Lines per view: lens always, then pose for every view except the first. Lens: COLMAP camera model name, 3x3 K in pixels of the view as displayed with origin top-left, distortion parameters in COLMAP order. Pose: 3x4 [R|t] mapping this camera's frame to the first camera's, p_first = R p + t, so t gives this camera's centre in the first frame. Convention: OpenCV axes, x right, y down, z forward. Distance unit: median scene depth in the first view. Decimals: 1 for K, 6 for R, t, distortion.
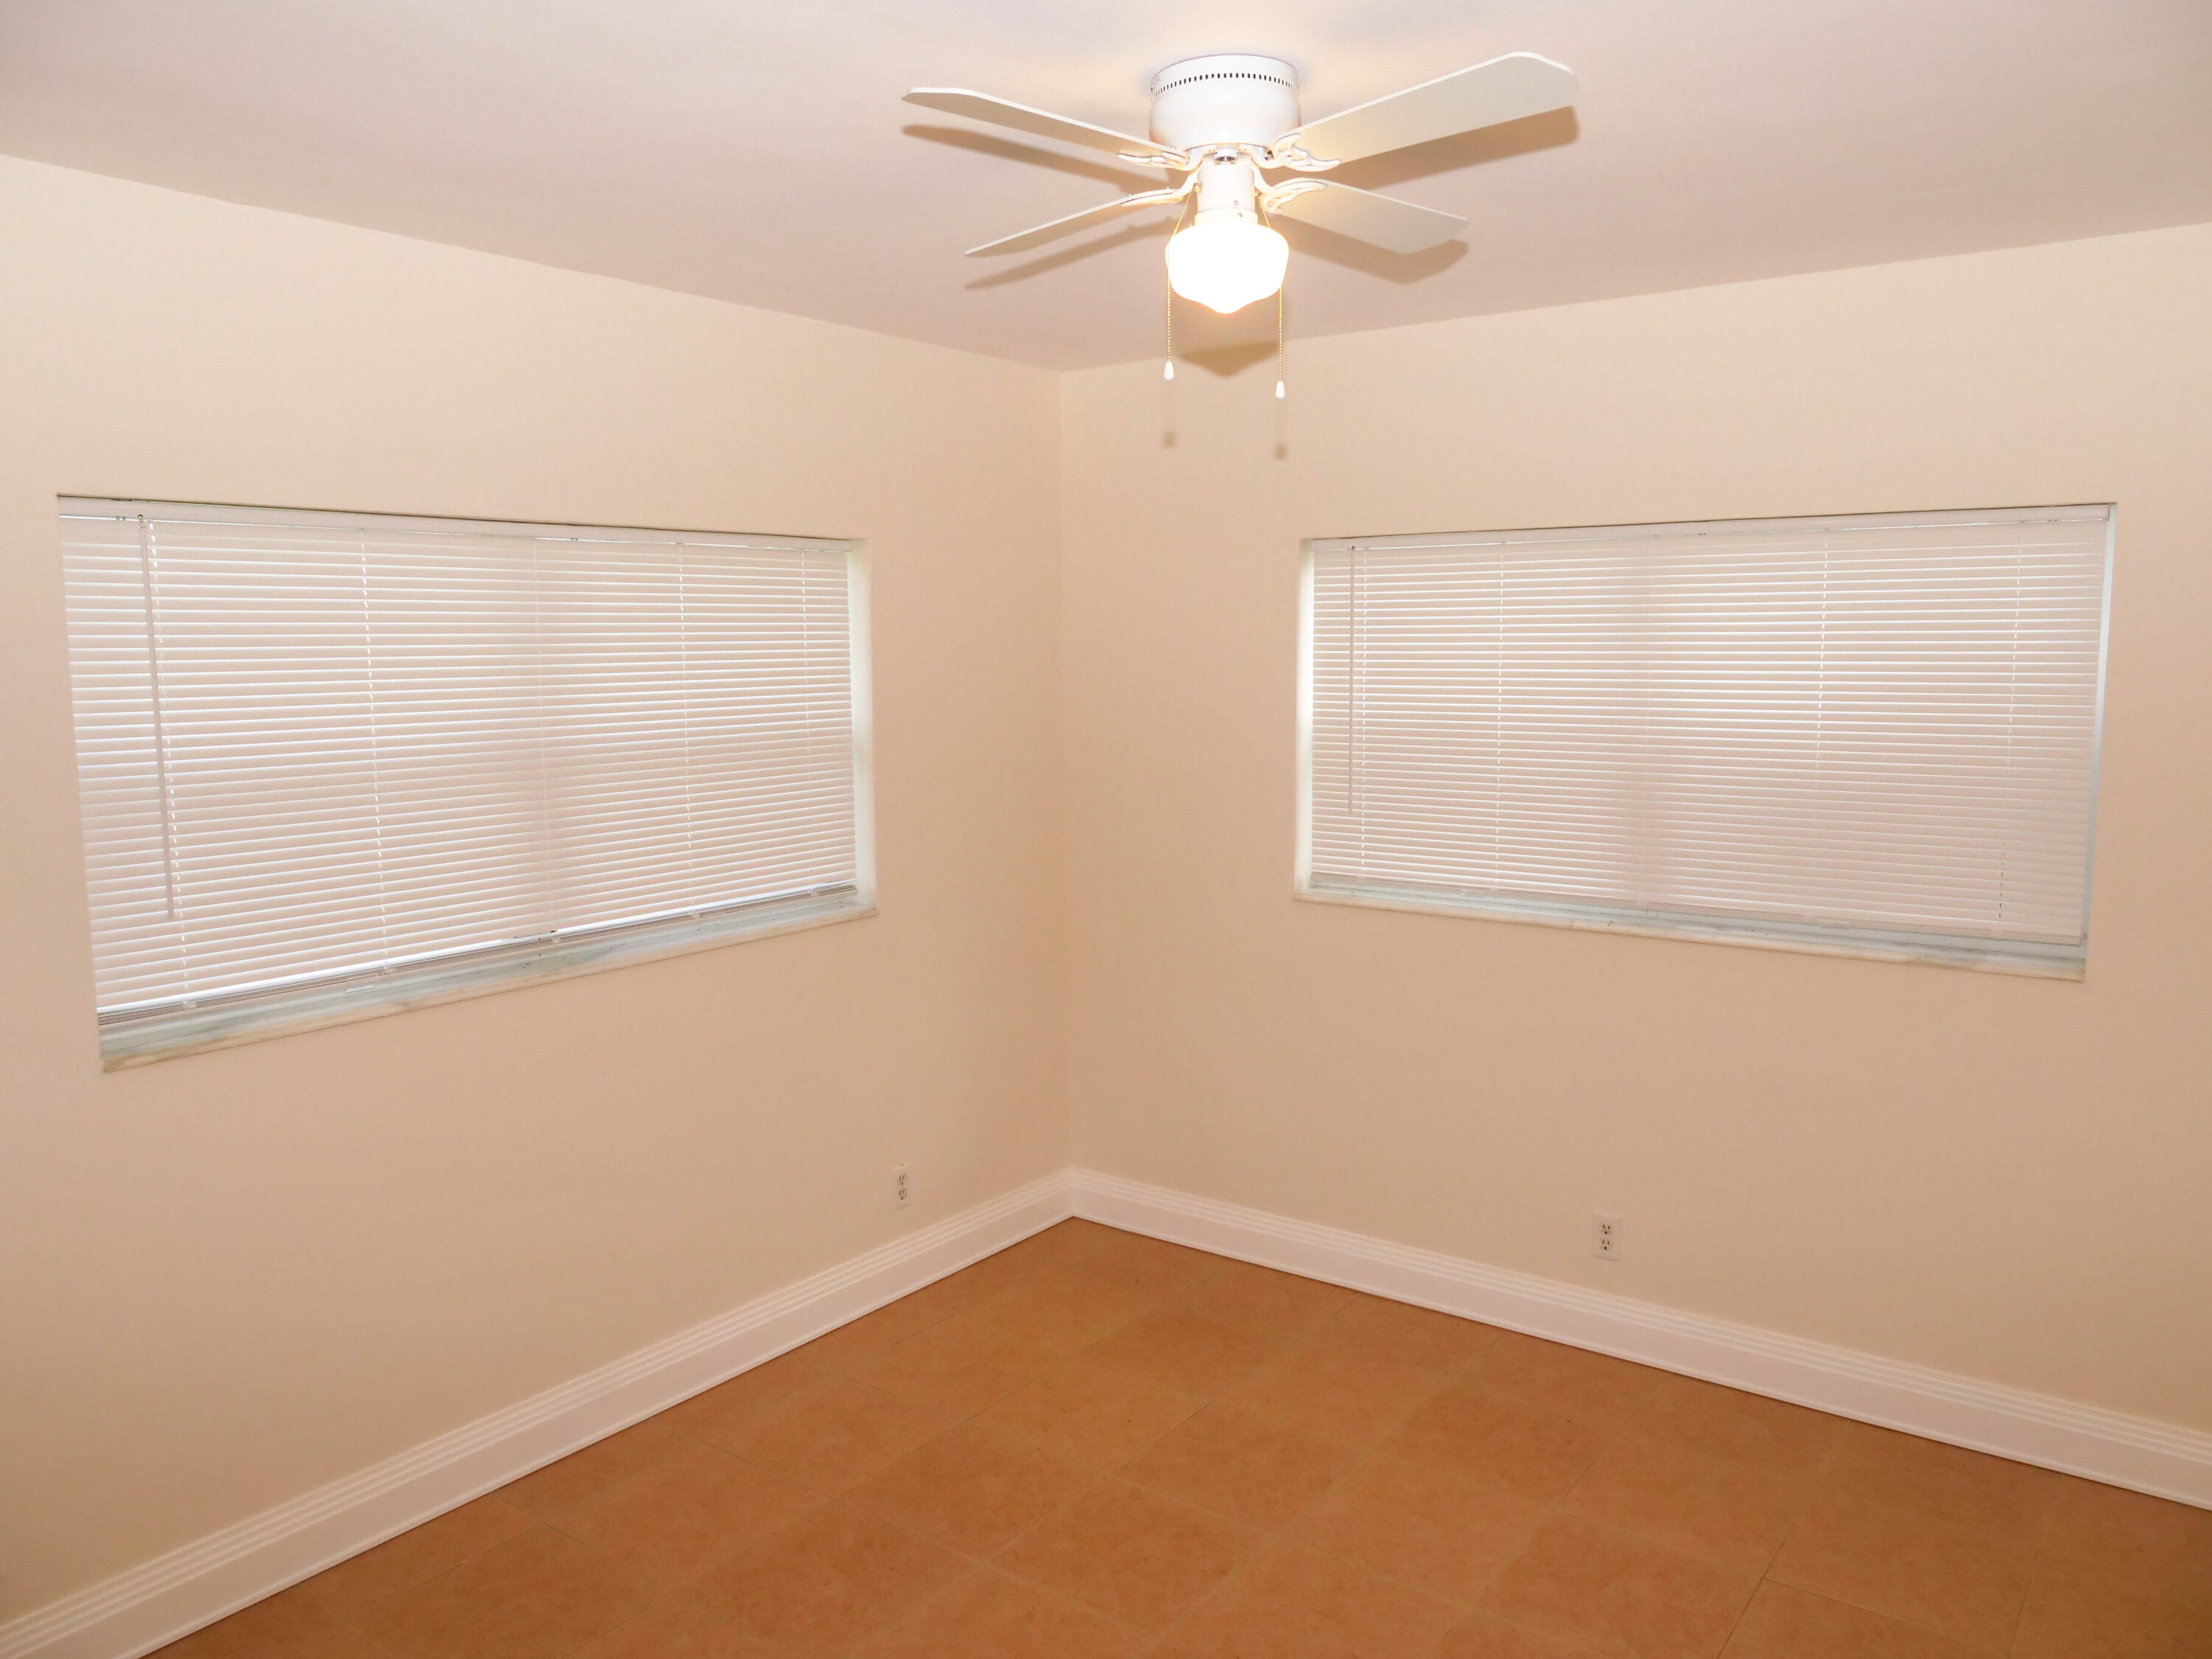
lens RADIAL K [[1627.7, 0, 1103.2], [0, 1627.7, 824.5], [0, 0, 1]] dist [-0.006959, 0.010696]
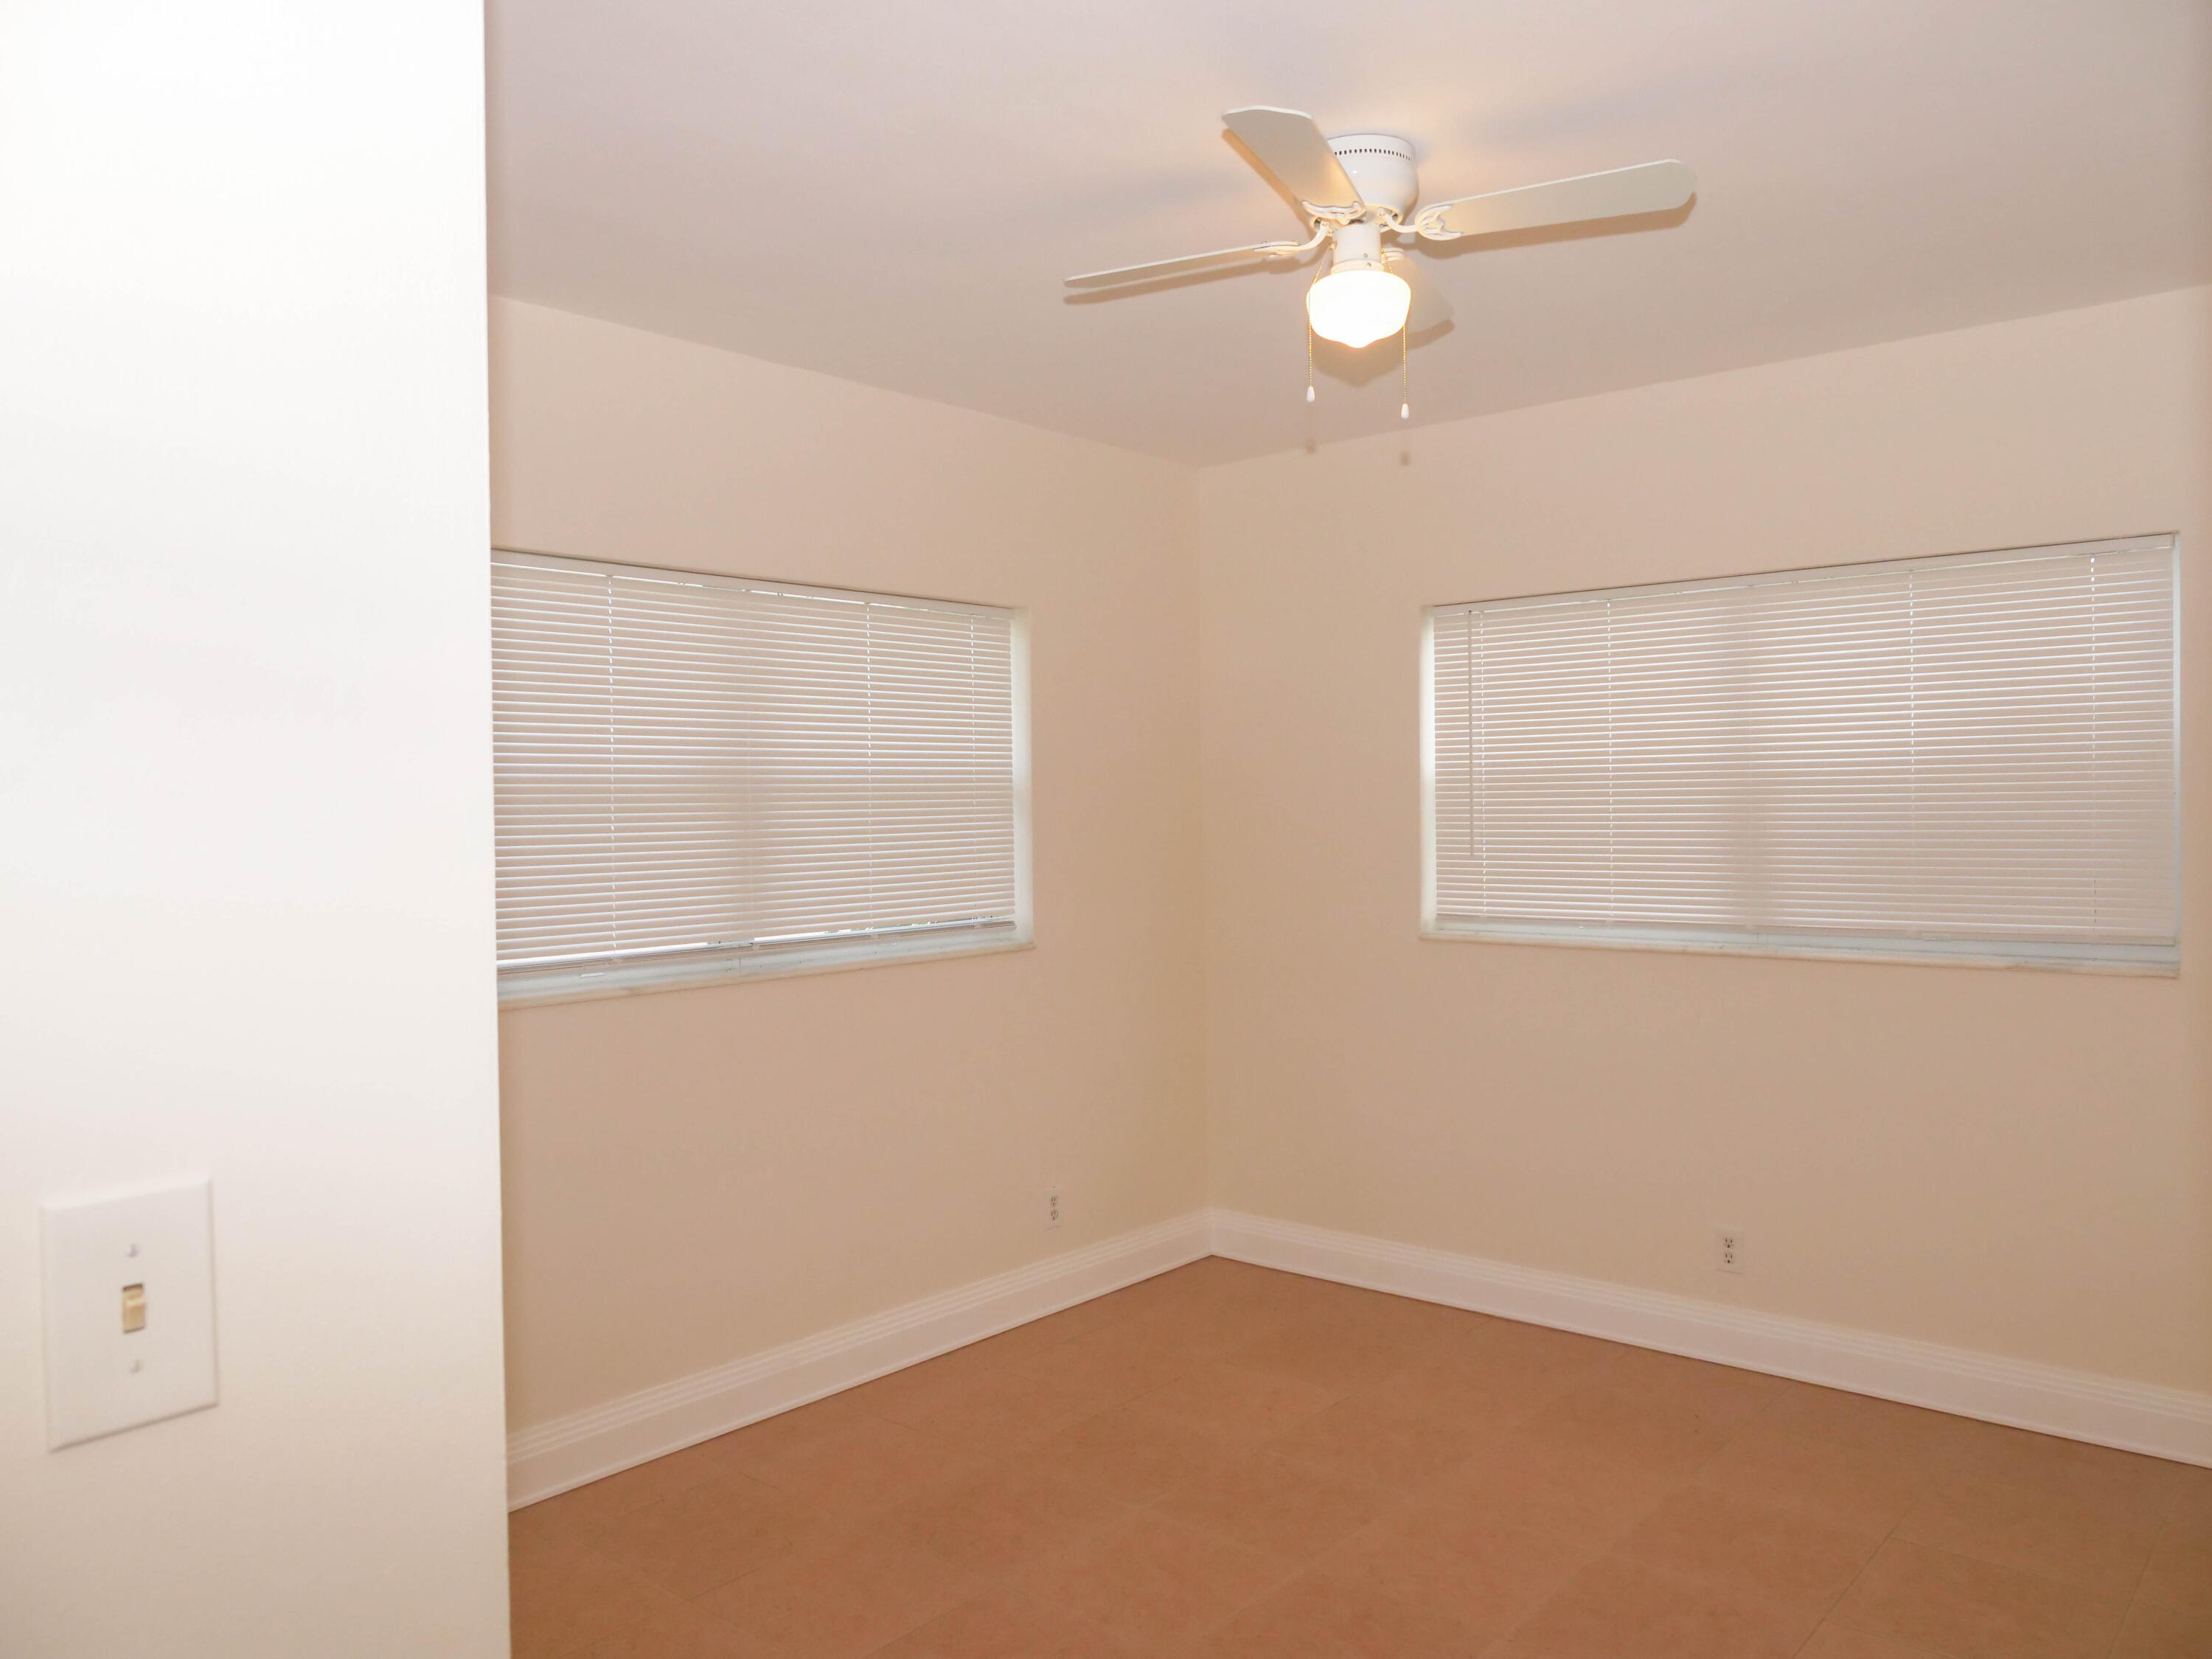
lens RADIAL K [[1627.7, 0, 1100.4], [0, 1627.7, 826.5], [0, 0, 1]] dist [-0.006959, 0.010696]
pose [[0.997326, -0.004472, -0.072948, -0.014925], [-0.002943, 0.994860, -0.101221, 0.086427], [0.073026, 0.101165, 0.992186, -0.087615]]
